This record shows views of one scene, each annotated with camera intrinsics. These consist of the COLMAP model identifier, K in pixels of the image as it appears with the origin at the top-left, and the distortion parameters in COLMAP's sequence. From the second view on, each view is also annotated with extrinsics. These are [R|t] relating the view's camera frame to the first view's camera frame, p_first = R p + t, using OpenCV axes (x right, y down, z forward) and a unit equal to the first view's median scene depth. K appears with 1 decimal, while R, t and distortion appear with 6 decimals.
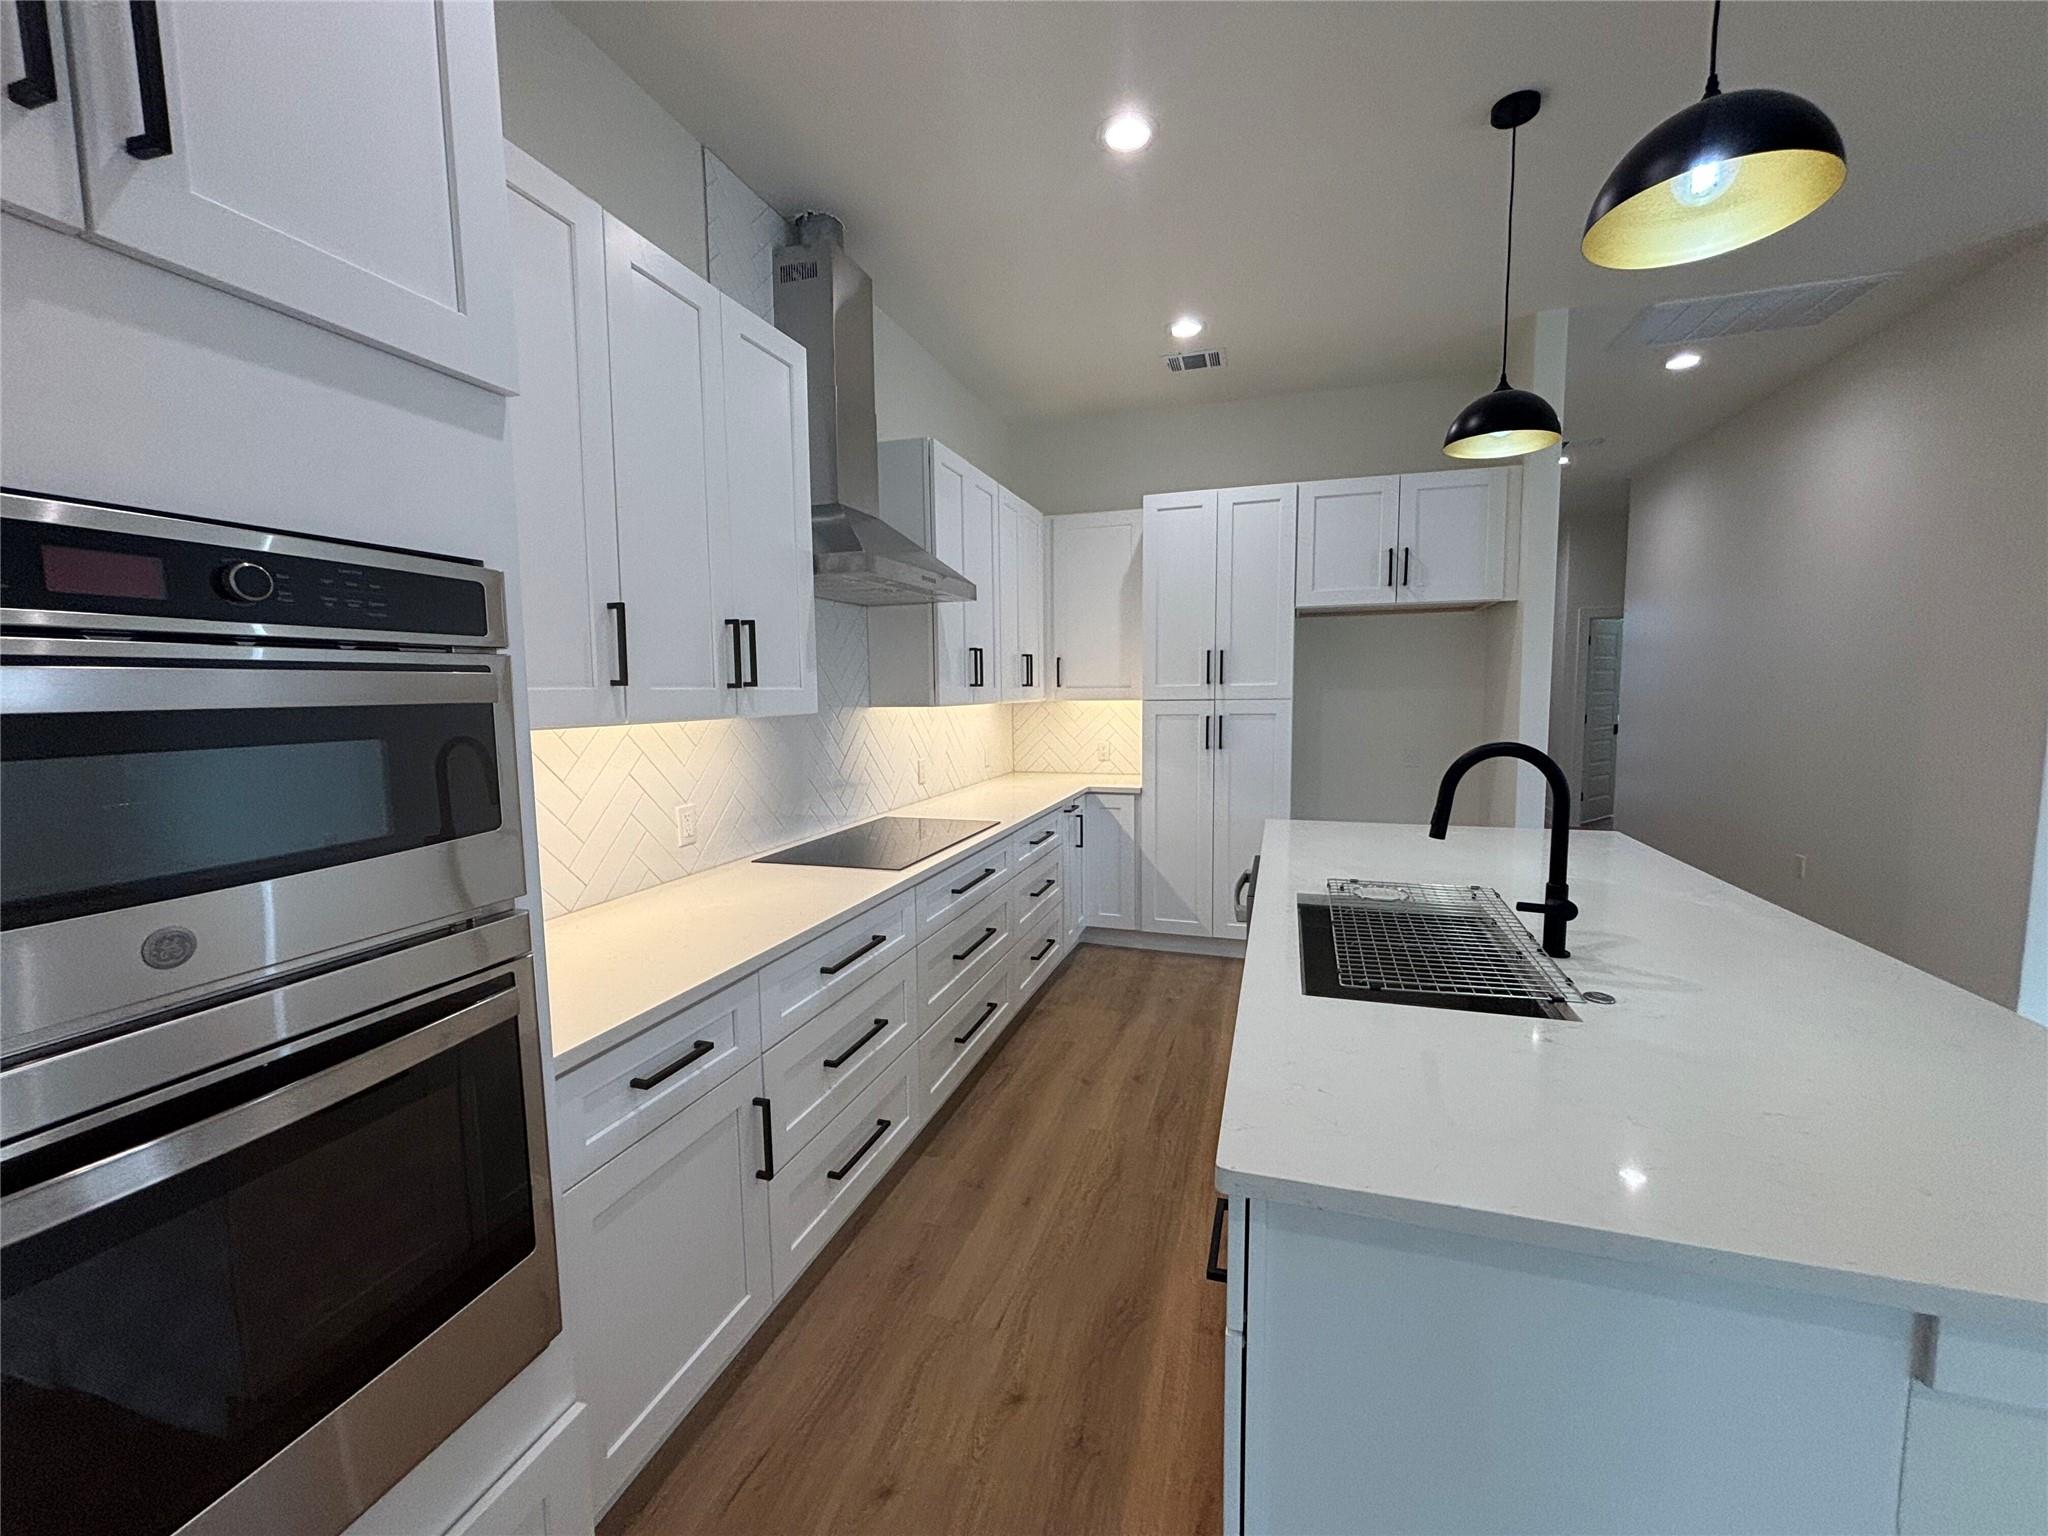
lens RADIAL K [[829.5, 0, 1015.2], [0, 829.5, 766.9], [0, 0, 1]] dist [-0.000373, 0.000148]
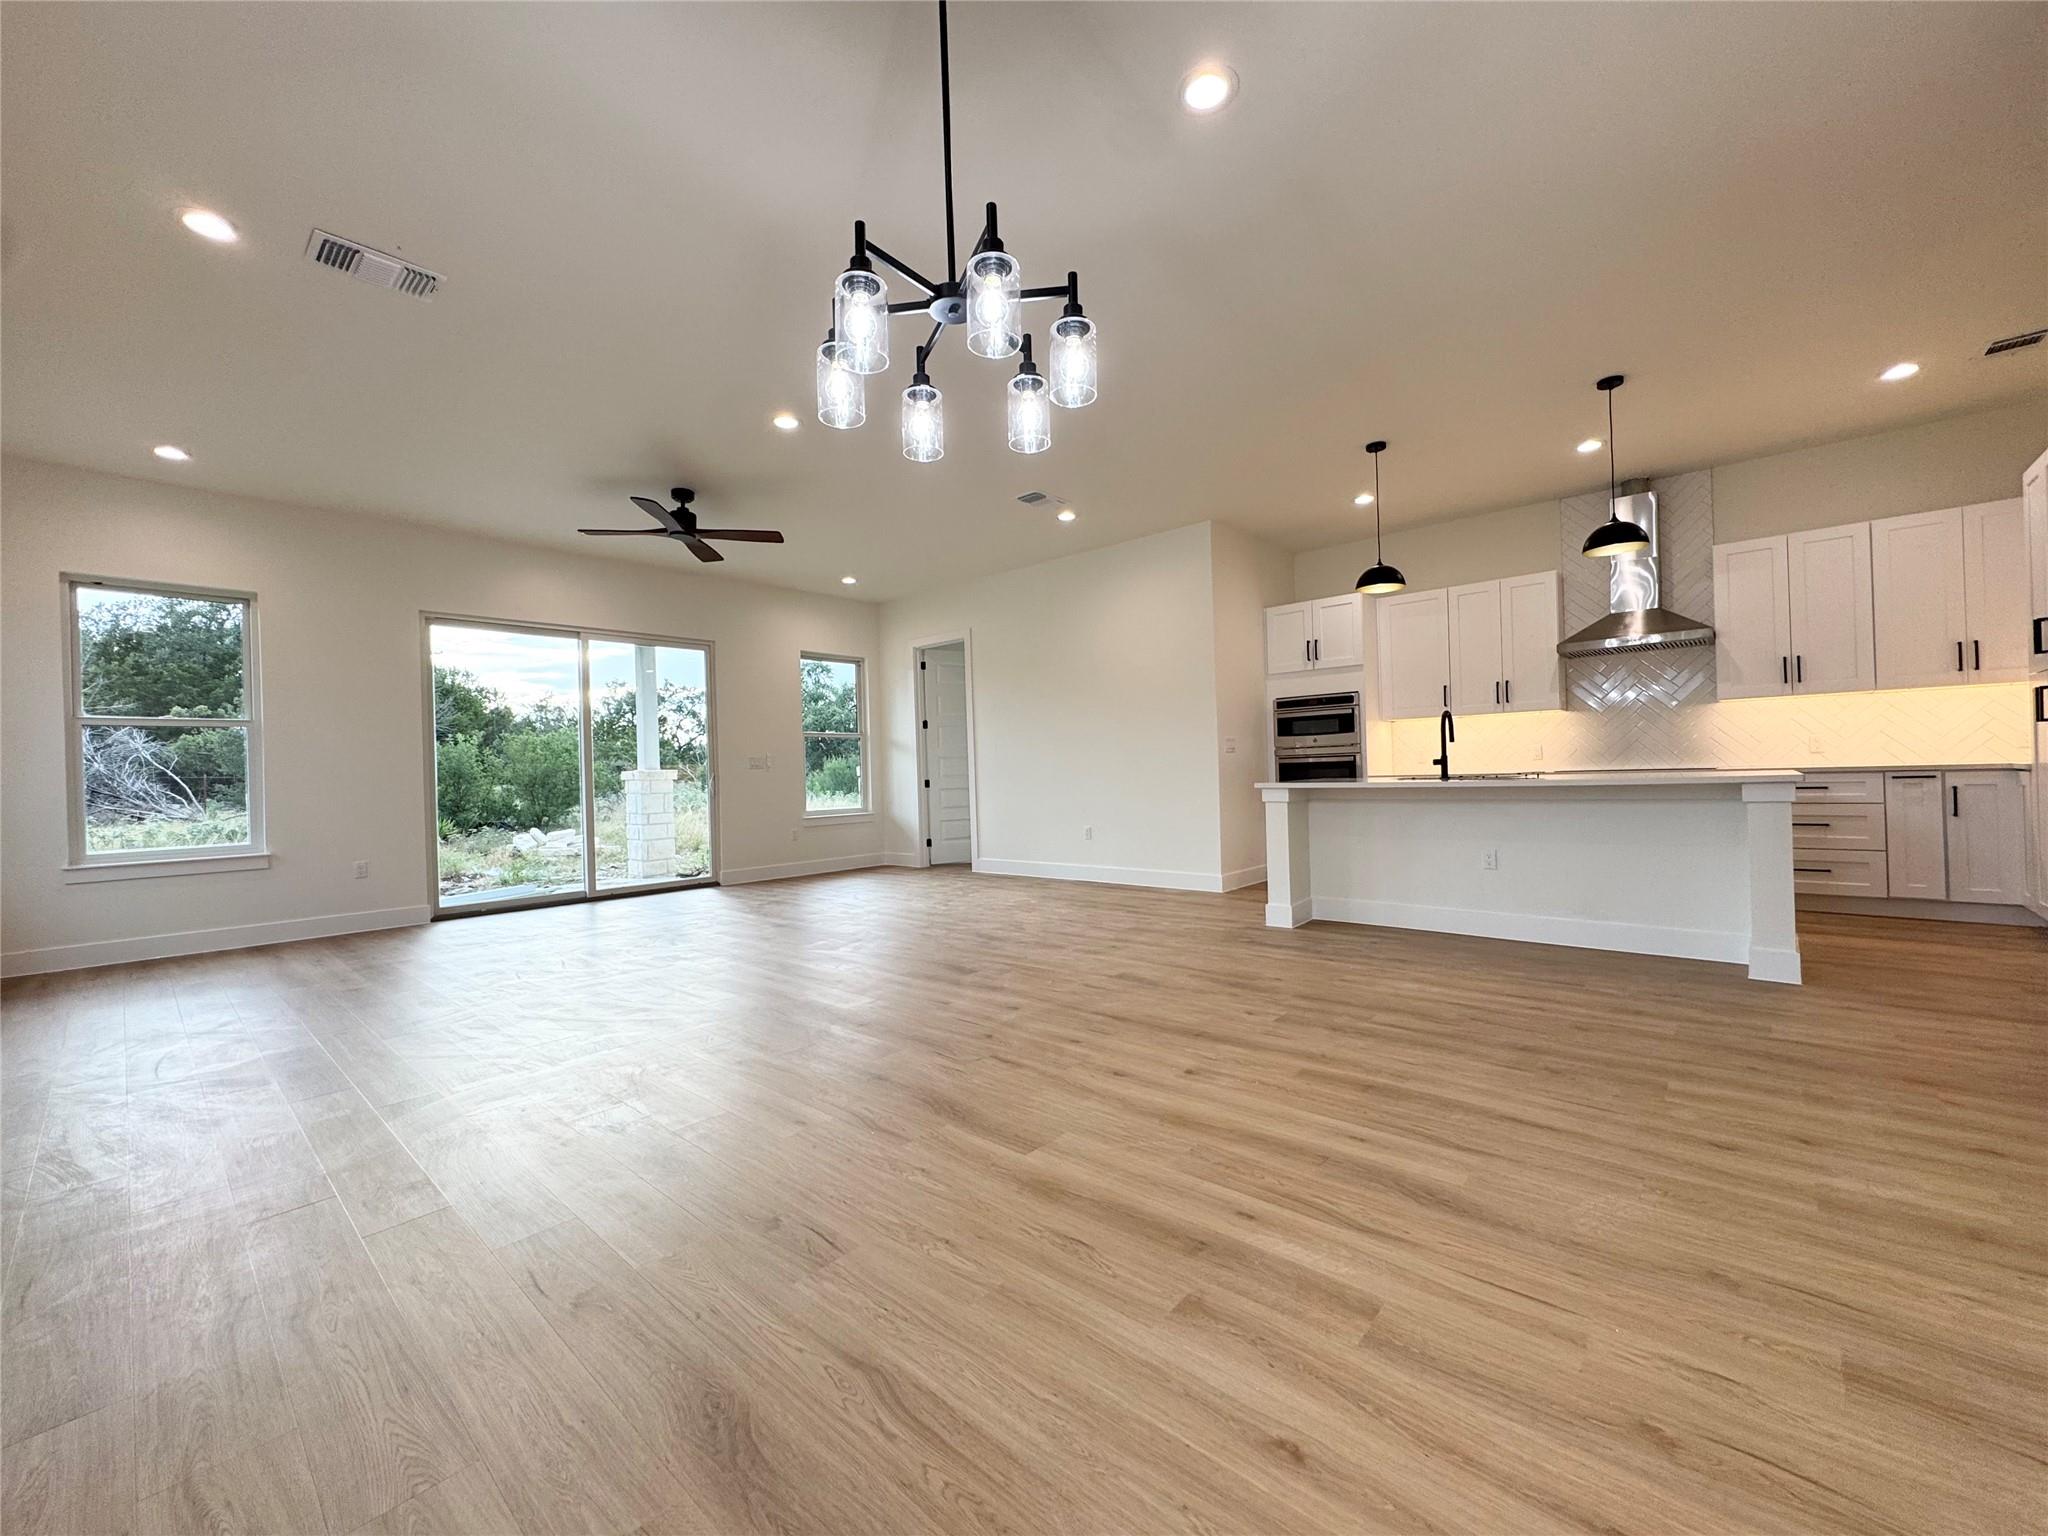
lens RADIAL K [[811.8, 0, 1024.0], [0, 811.8, 768.0], [0, 0, 1]] dist [-0.001205, -0.000077]
pose [[-0.409180, 0.019536, -0.912244, 1.989929], [-0.053363, 0.997547, 0.045299, 0.066114], [0.910892, 0.067215, -0.407134, 0.392545]]
